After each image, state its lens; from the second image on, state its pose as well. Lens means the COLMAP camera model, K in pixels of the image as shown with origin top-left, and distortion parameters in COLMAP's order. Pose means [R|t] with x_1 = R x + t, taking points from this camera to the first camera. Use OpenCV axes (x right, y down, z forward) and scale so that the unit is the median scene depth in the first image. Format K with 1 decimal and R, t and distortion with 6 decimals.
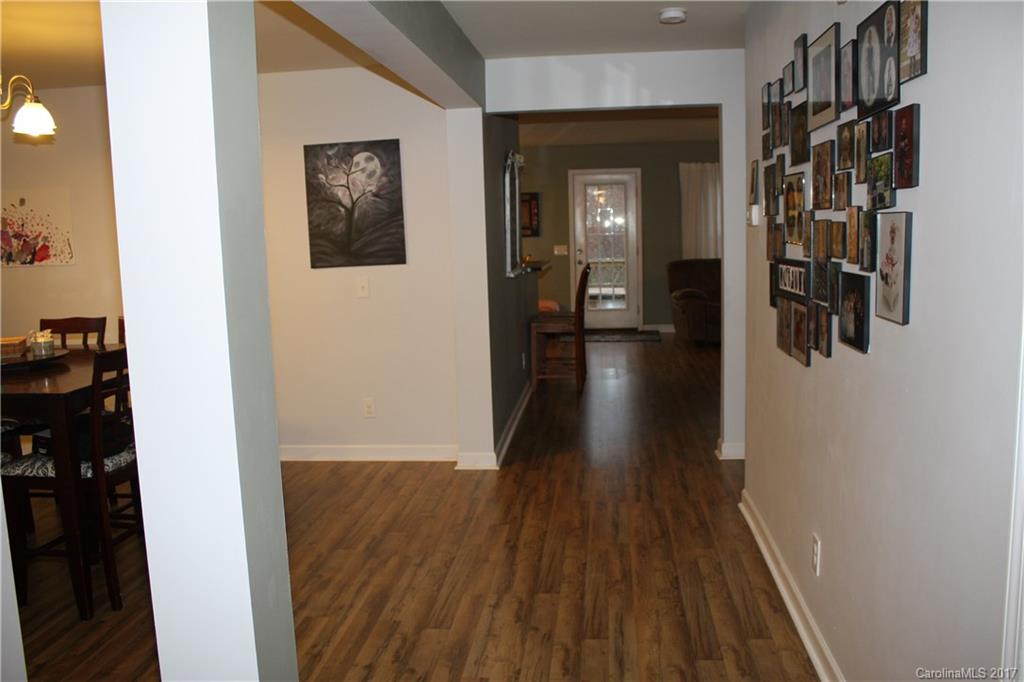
lens RADIAL K [[869.7, 0, 512.7], [0, 869.7, 343.3], [0, 0, 1]] dist [-0.129831, 0.098299]
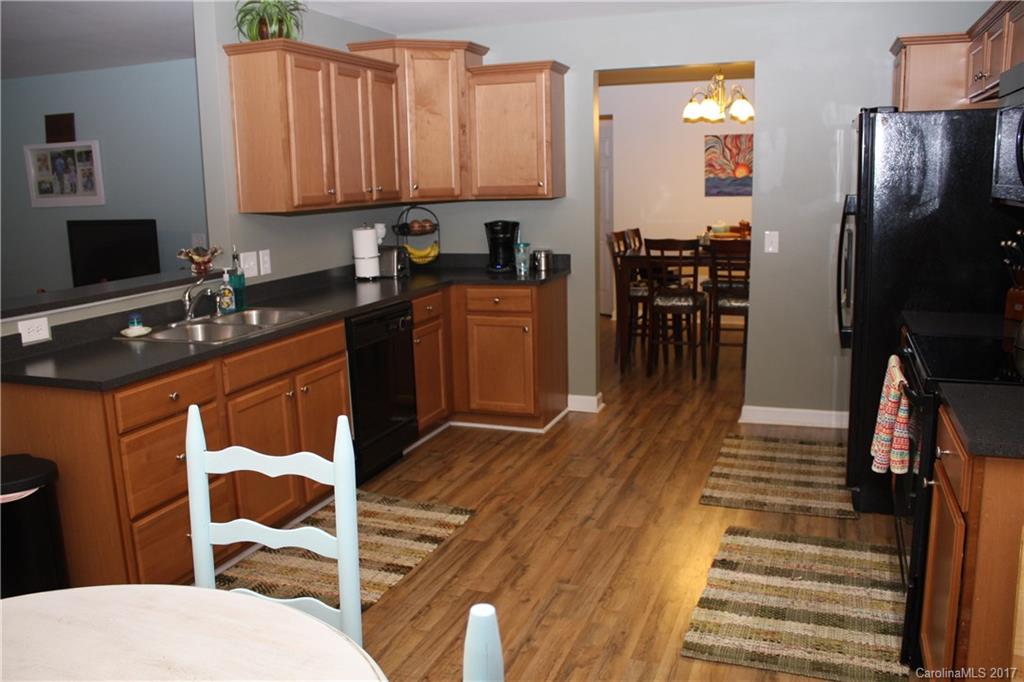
lens RADIAL K [[869.7, 0, 513.4], [0, 869.7, 341.8], [0, 0, 1]] dist [-0.129831, 0.098299]
pose [[-0.969304, 0.002560, 0.245854, -0.240357], [0.080511, 0.948120, 0.307551, -0.227154], [-0.232312, 0.317904, -0.919222, 1.666659]]
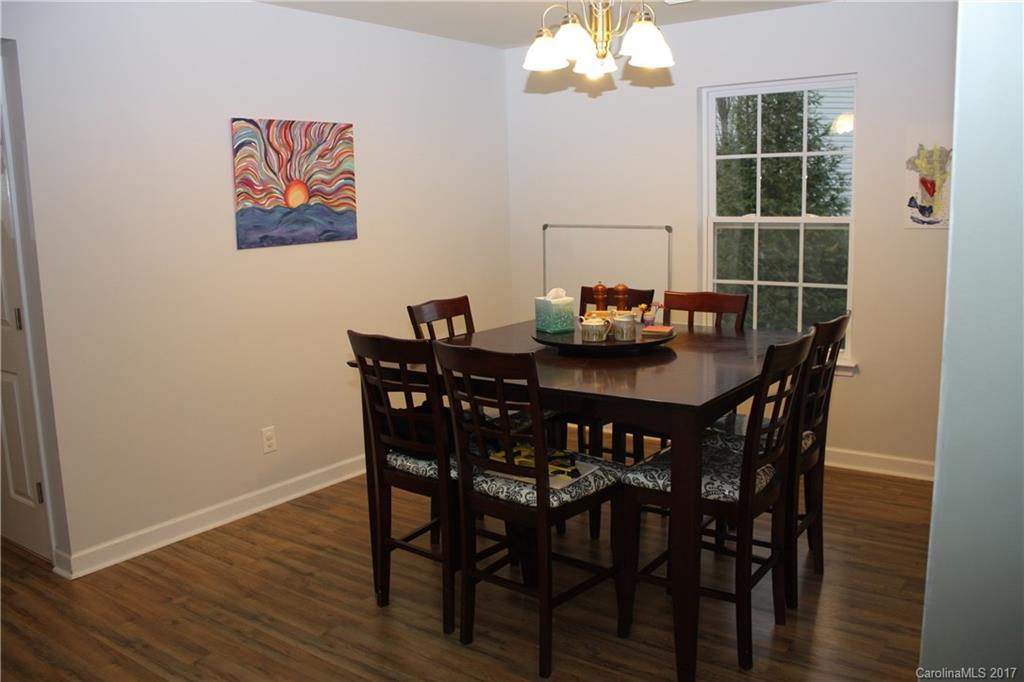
lens RADIAL K [[869.7, 0, 511.7], [0, 869.7, 335.2], [0, 0, 1]] dist [-0.129831, 0.098299]
pose [[-0.498478, 0.180107, -0.847986, 0.134181], [-0.076947, 0.965127, 0.250219, -0.140886], [0.863481, 0.189979, -0.467236, 0.966702]]
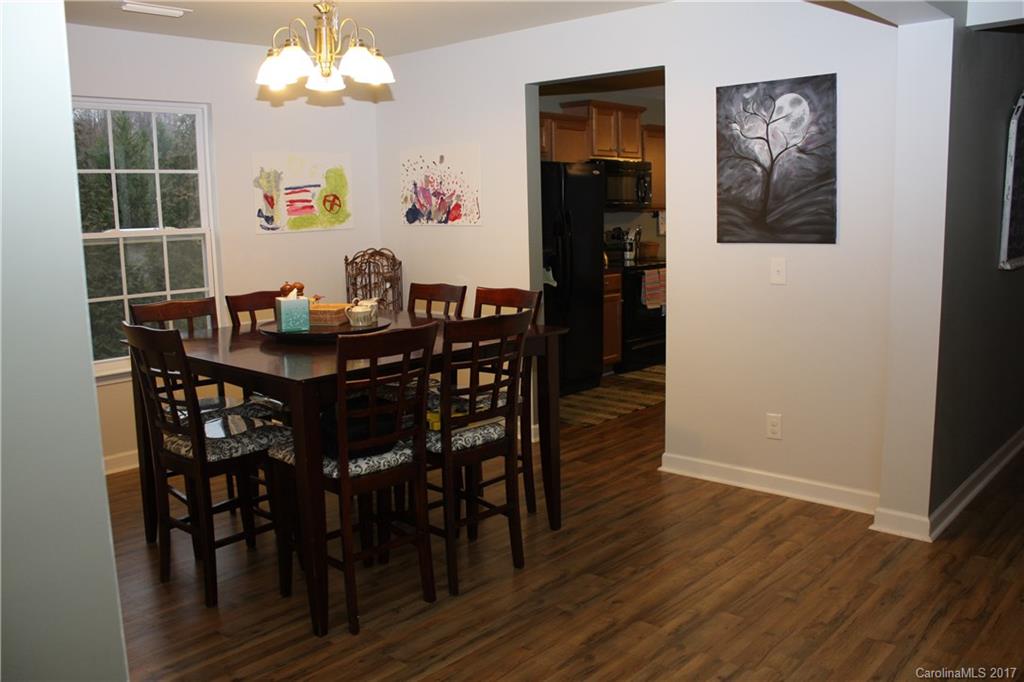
lens RADIAL K [[869.7, 0, 515.0], [0, 869.7, 342.9], [0, 0, 1]] dist [-0.129831, 0.098299]
pose [[0.810782, 0.108532, -0.575198, 0.085607], [-0.085679, 0.994081, 0.066799, -0.032673], [0.579044, -0.004877, 0.815282, 0.246477]]
